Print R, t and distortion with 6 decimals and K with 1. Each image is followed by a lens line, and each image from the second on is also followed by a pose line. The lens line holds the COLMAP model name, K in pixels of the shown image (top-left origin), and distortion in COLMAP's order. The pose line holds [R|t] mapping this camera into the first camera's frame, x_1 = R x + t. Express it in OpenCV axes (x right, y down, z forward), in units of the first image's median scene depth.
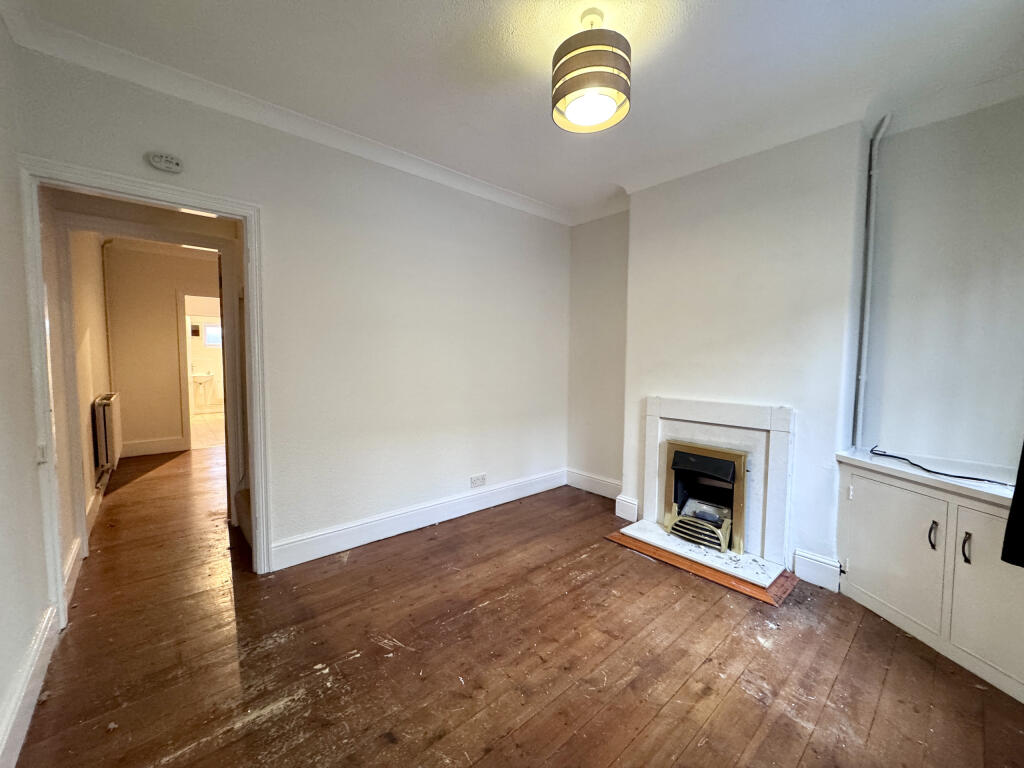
lens RADIAL K [[407.0, 0, 513.5], [0, 407.0, 384.6], [0, 0, 1]] dist [0.001160, 0.000027]
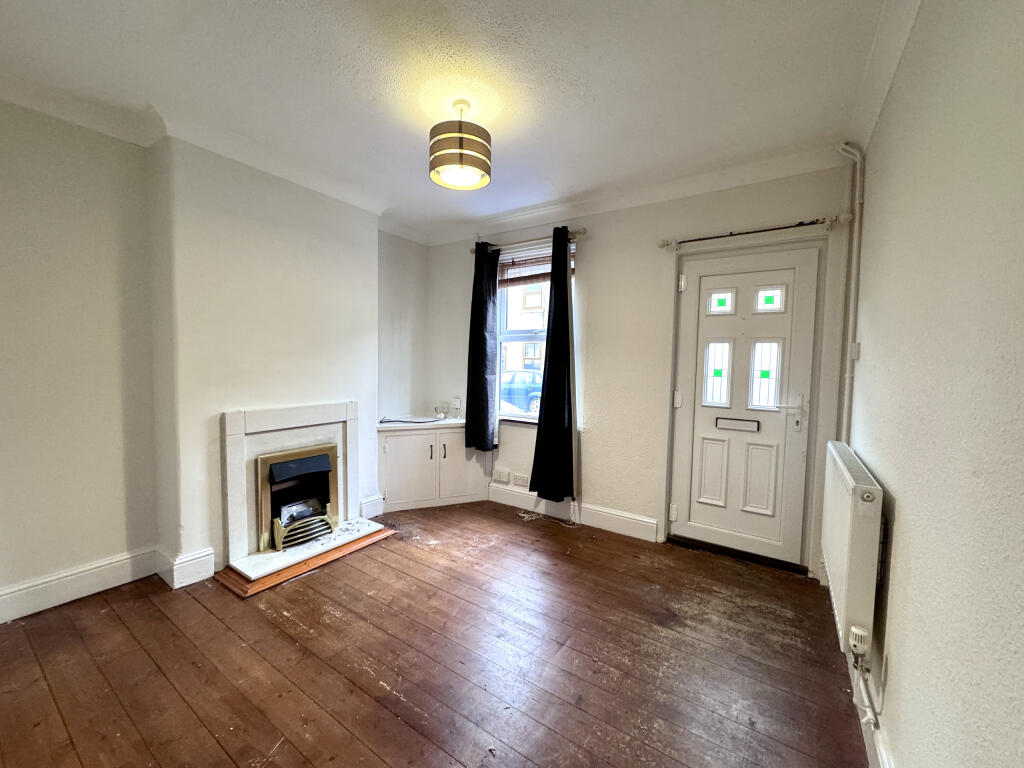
lens RADIAL K [[407.0, 0, 513.3], [0, 407.0, 383.2], [0, 0, 1]] dist [0.001160, 0.000027]
pose [[-0.251107, -0.065460, 0.965743, -0.743671], [0.042195, 0.996022, 0.078483, -0.086020], [-0.967039, 0.060457, -0.247346, 0.791561]]
